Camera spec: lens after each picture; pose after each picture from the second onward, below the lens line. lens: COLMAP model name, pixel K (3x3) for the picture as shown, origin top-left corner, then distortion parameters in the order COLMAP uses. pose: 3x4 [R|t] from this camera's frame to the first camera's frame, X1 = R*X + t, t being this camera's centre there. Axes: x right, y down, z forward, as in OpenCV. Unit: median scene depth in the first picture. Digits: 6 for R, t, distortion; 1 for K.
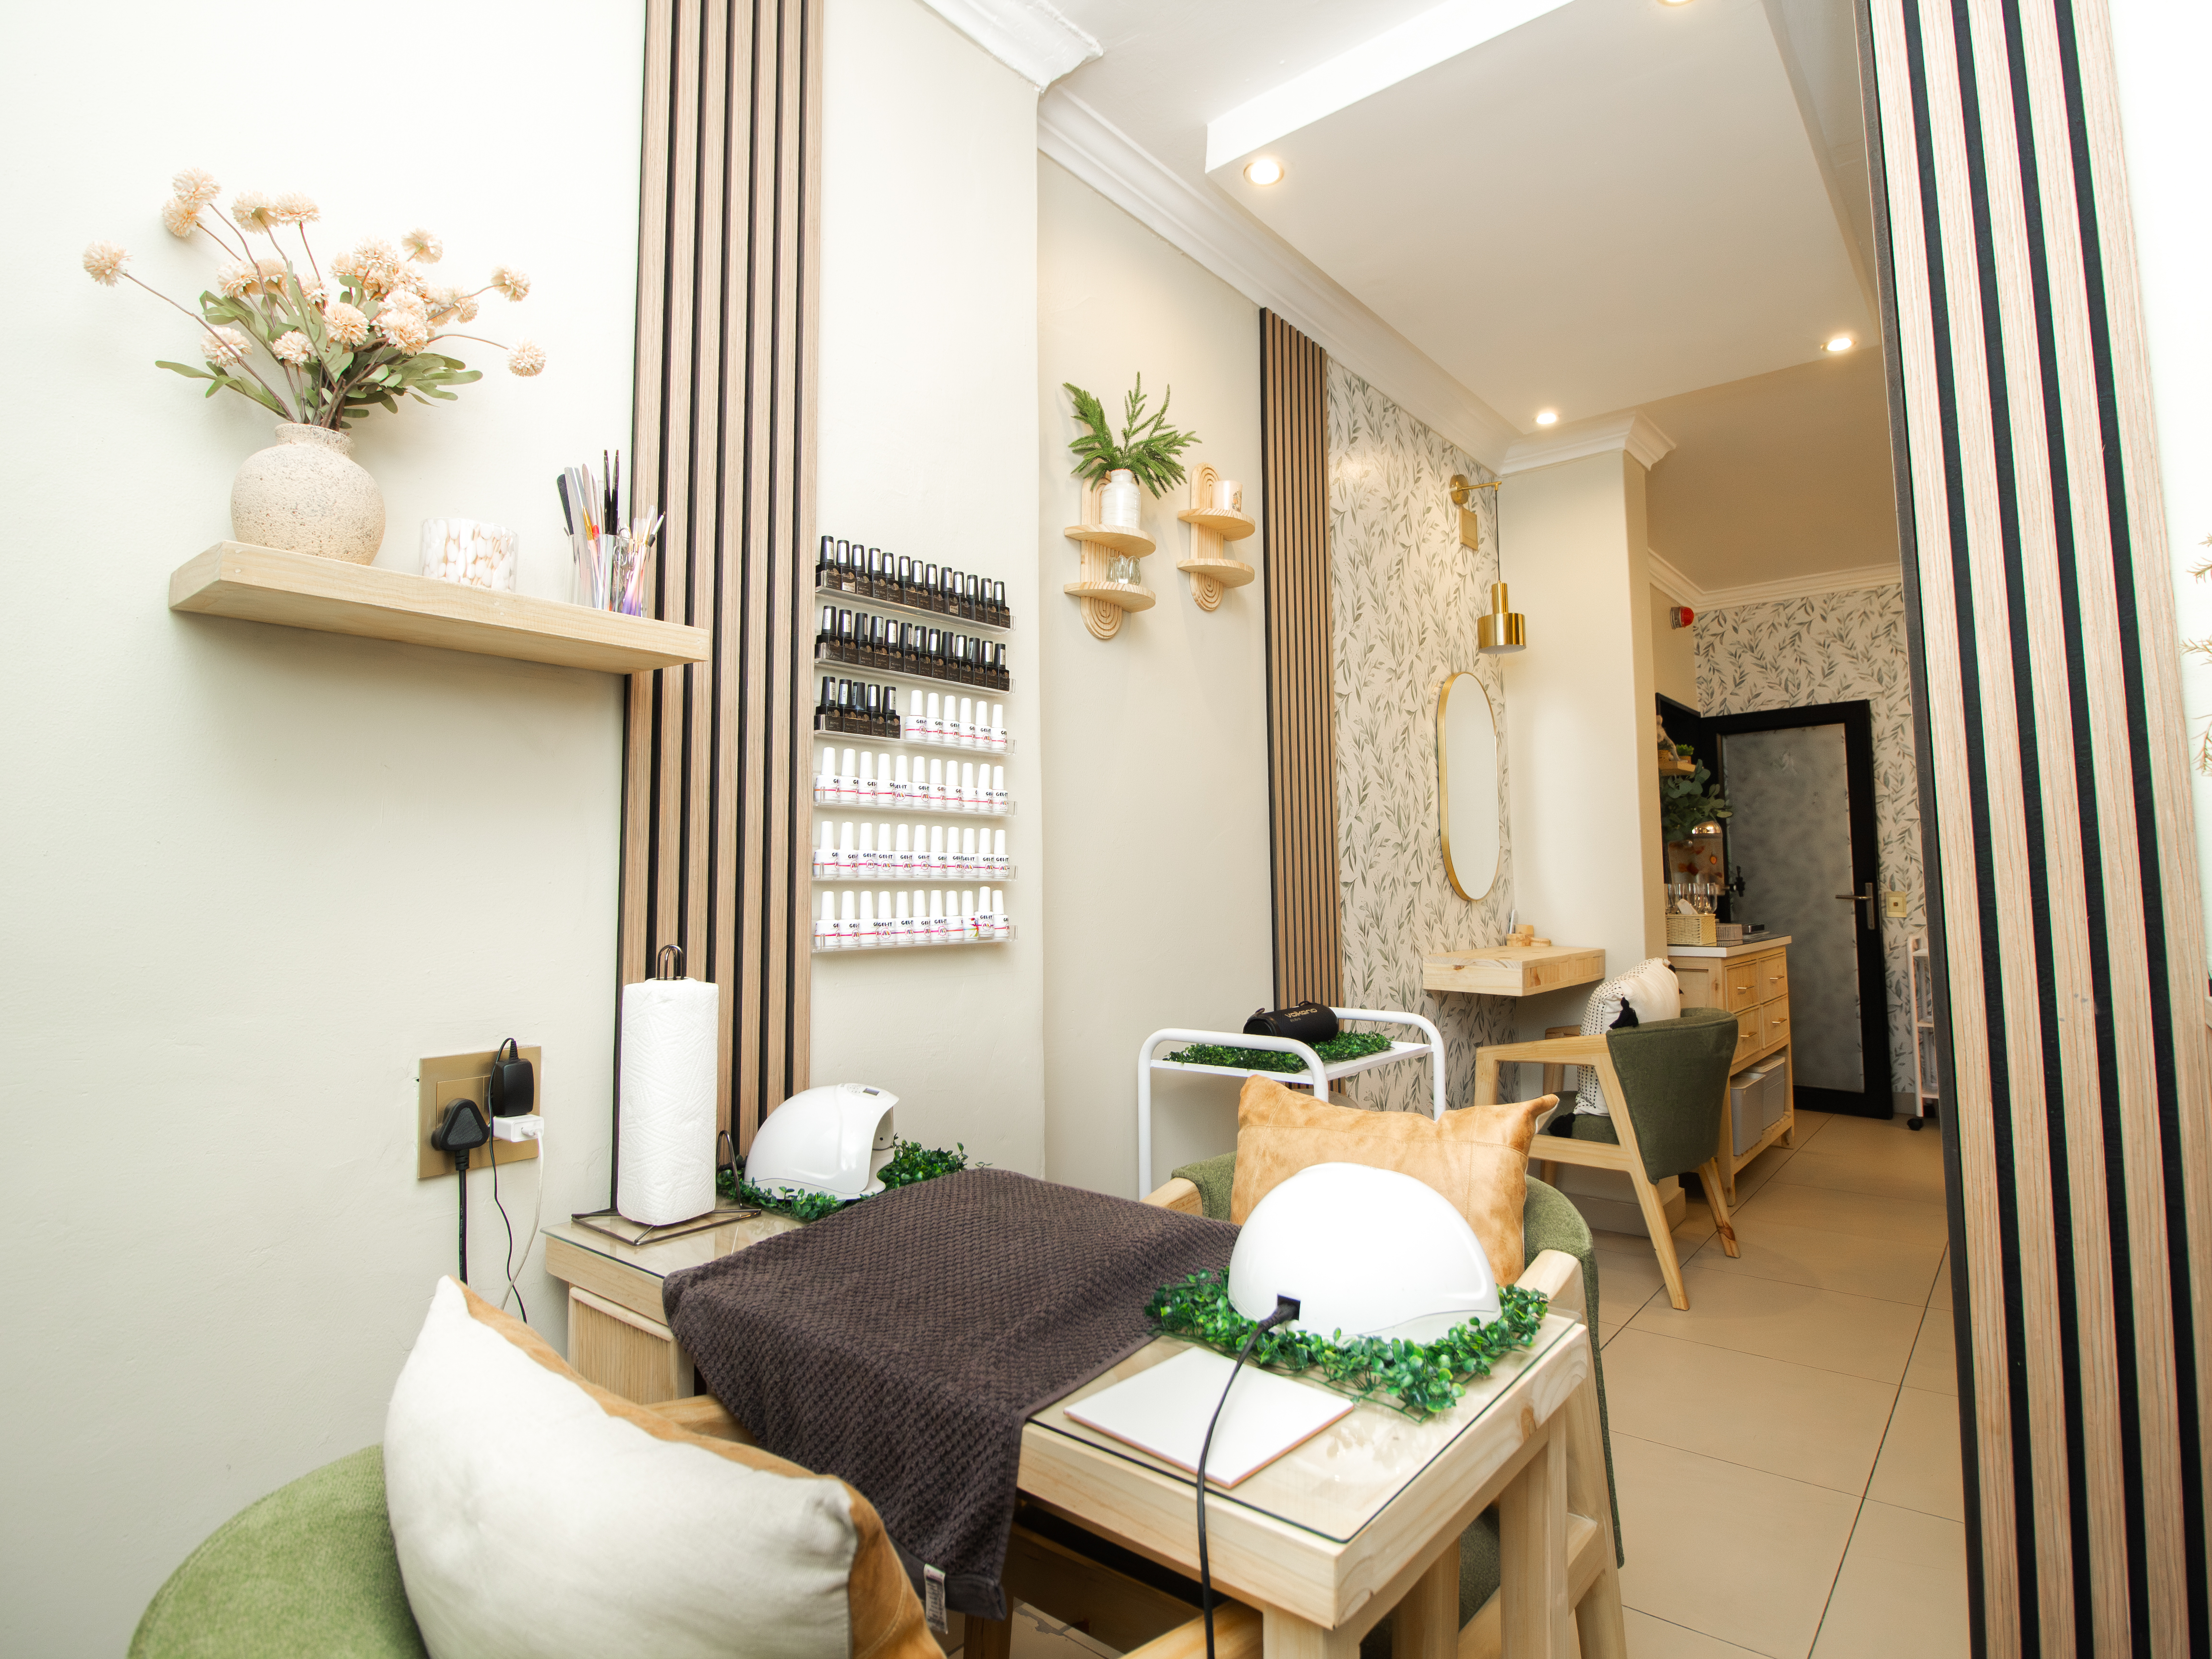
lens RADIAL K [[1154.8, 0, 1107.1], [0, 1154.8, 803.2], [0, 0, 1]] dist [-0.004486, -0.001159]
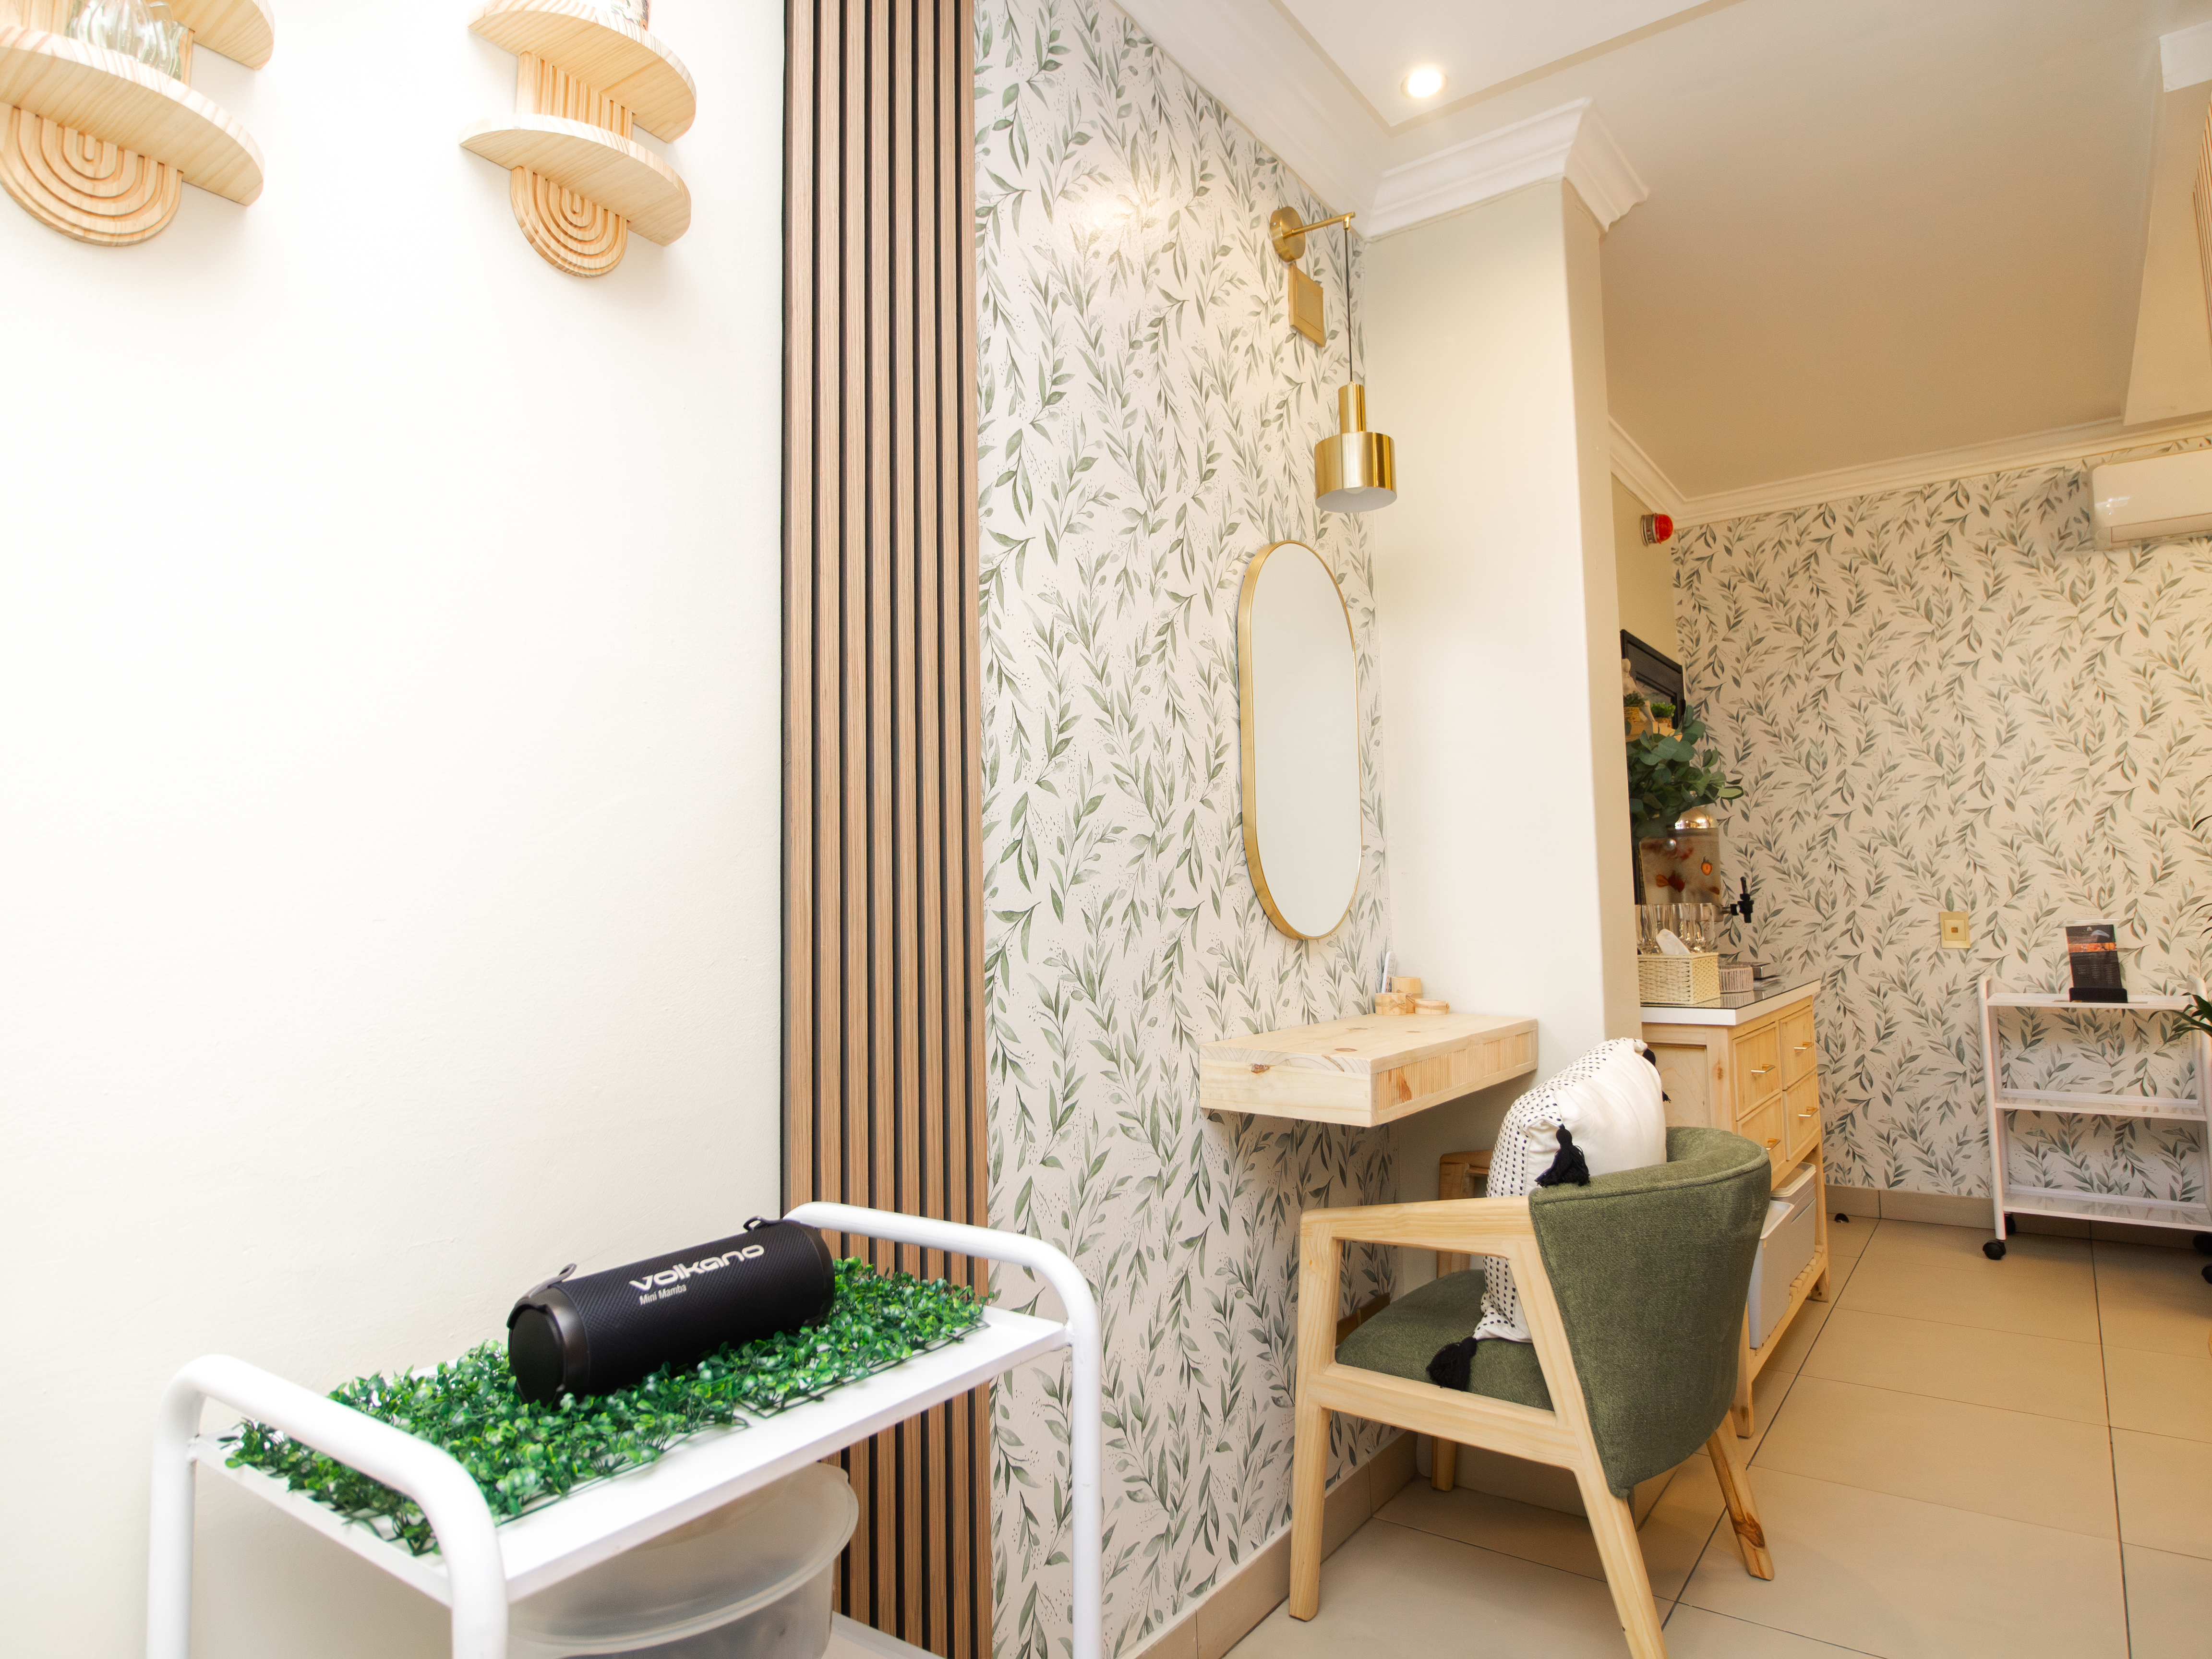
lens RADIAL K [[1289.6, 0, 1098.0], [0, 1289.6, 806.3], [0, 0, 1]] dist [-0.003720, 0.000769]
pose [[0.998438, -0.004539, 0.055687, 0.179256], [0.004929, 0.999964, -0.006851, 0.022737], [-0.055654, 0.007115, 0.998425, 0.371752]]
